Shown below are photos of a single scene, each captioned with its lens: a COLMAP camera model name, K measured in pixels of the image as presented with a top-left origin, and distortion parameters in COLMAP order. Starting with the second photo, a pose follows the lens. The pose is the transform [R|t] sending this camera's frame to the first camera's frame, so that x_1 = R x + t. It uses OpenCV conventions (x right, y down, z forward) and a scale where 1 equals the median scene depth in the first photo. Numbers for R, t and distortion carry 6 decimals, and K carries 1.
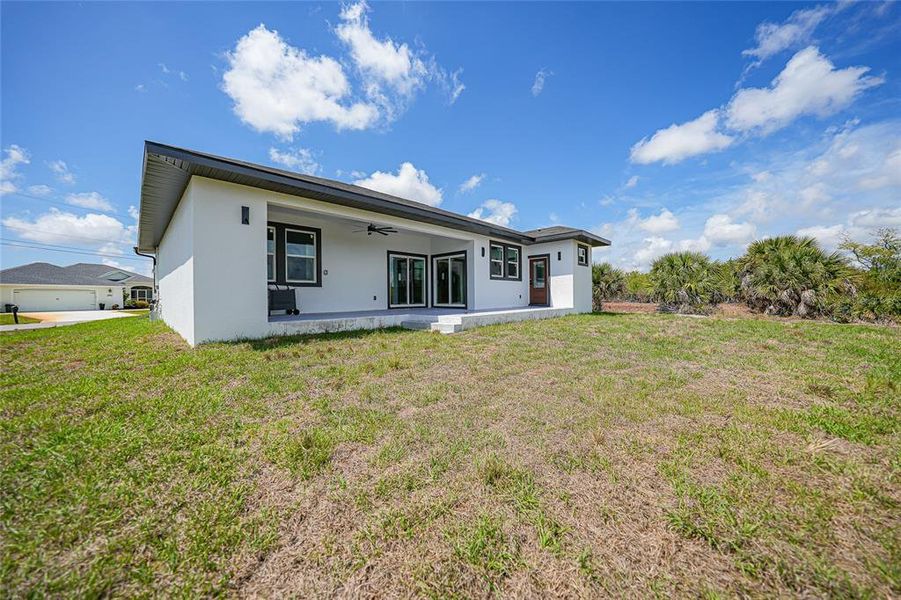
lens RADIAL K [[313.9, 0, 449.7], [0, 313.9, 297.4], [0, 0, 1]] dist [-0.012688, 0.001378]
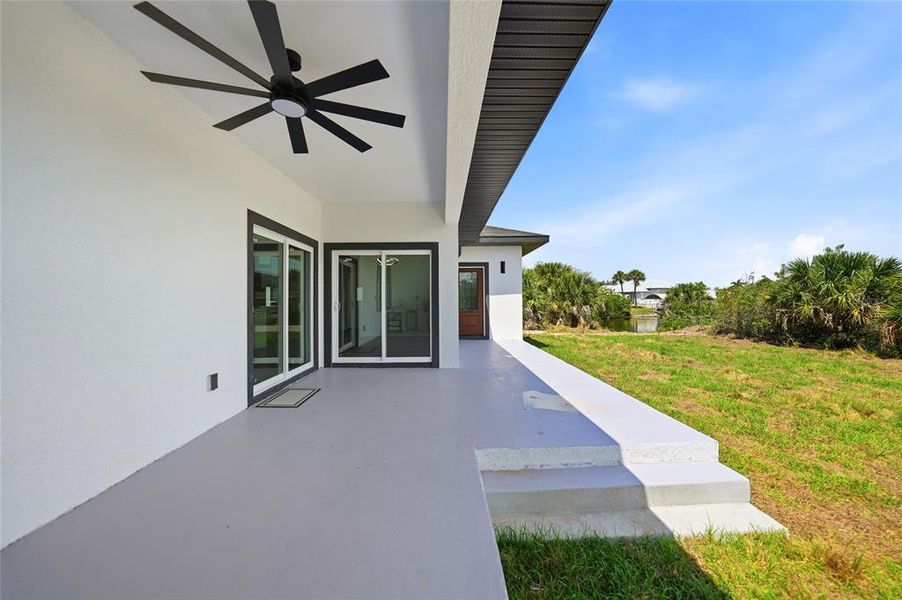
lens RADIAL K [[314.6, 0, 458.3], [0, 314.6, 292.5], [0, 0, 1]] dist [-0.013875, 0.001328]
pose [[0.689636, 0.017286, 0.723950, -0.221185], [0.000120, 0.999712, -0.023985, -0.052762], [-0.724156, 0.016628, 0.689435, 0.537145]]
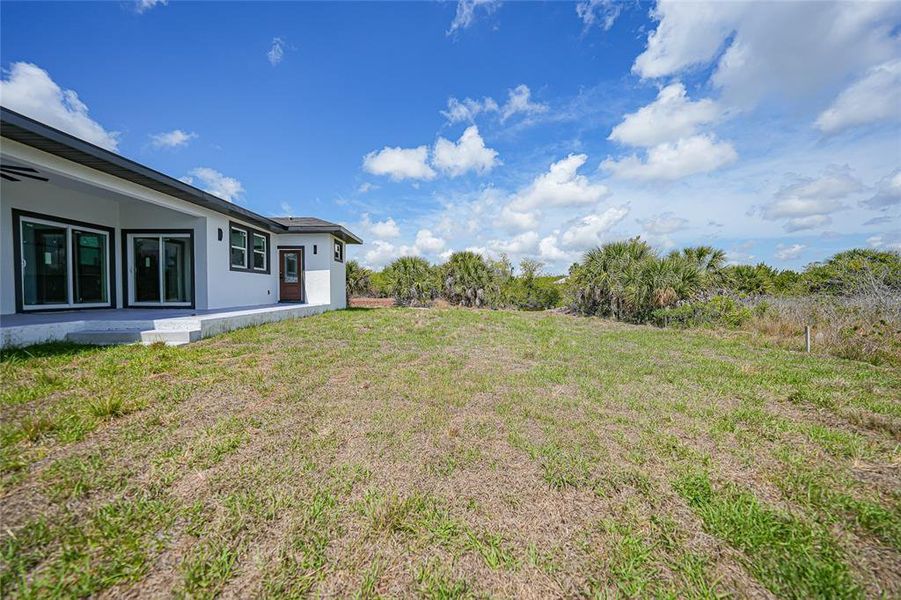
lens RADIAL K [[314.3, 0, 450.4], [0, 314.3, 301.0], [0, 0, 1]] dist [-0.013875, 0.001328]
pose [[0.696379, -0.014129, 0.717535, -0.043379], [-0.004509, 0.999700, 0.024062, -0.001430], [-0.717660, -0.019992, 0.696106, 0.045717]]
